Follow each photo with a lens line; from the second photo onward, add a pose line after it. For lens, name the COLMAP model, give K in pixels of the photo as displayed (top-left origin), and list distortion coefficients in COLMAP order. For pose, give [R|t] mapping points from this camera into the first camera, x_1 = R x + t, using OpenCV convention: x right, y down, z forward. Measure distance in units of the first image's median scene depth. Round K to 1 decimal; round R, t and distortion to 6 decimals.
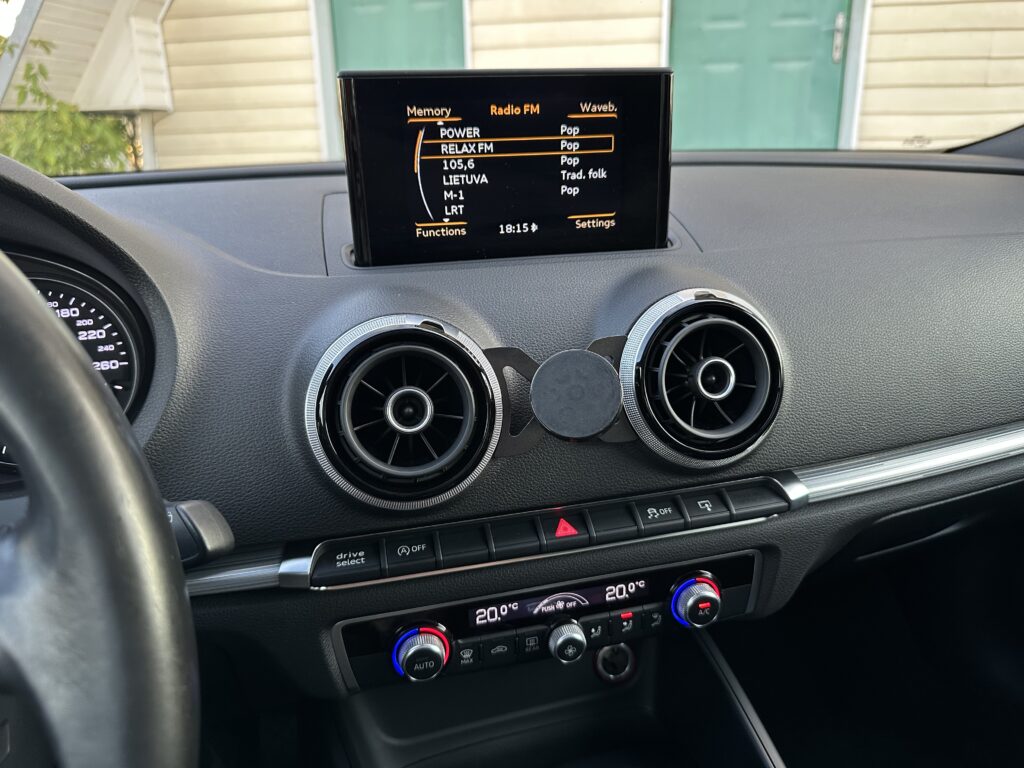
lens RADIAL K [[734.8, 0, 512.0], [0, 734.8, 384.0], [0, 0, 1]] dist [0.096856, -0.135601]
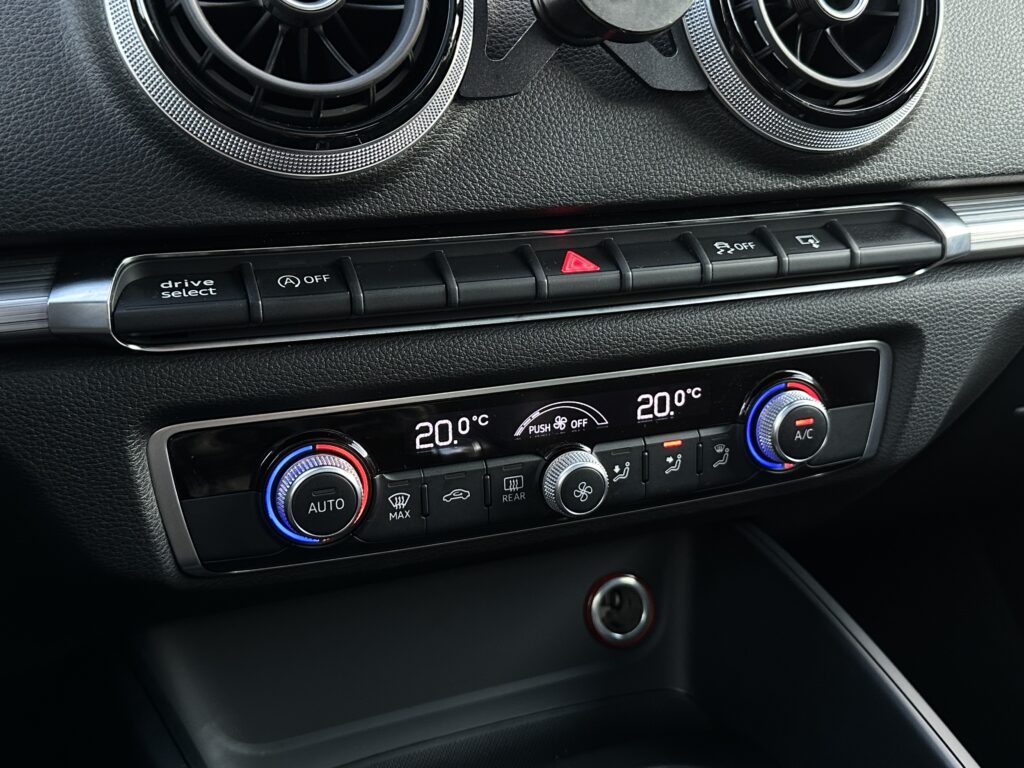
lens RADIAL K [[1133.1, 0, 512.0], [0, 1133.1, 384.0], [0, 0, 1]] dist [0.207164, -0.580354]
pose [[0.992363, -0.008117, 0.123083, -0.079320], [0.010990, 0.999682, -0.022677, 0.288519], [-0.122860, 0.023857, 0.992137, 0.138815]]
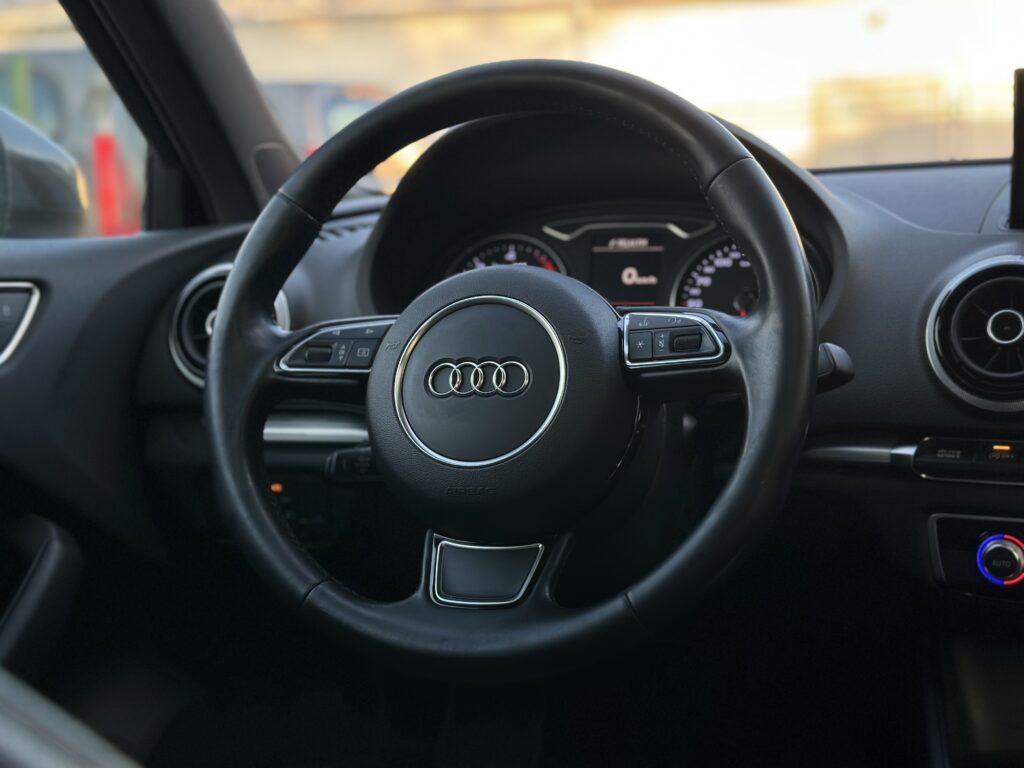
lens RADIAL K [[1444.9, 0, 512.0], [0, 1444.9, 384.0], [0, 0, 1]] dist [0.213930, -0.530088]
pose [[0.766611, 0.093328, -0.635294, 0.672152], [-0.188960, 0.978360, -0.084292, 0.411550], [0.613680, 0.184664, 0.767657, -1.176475]]
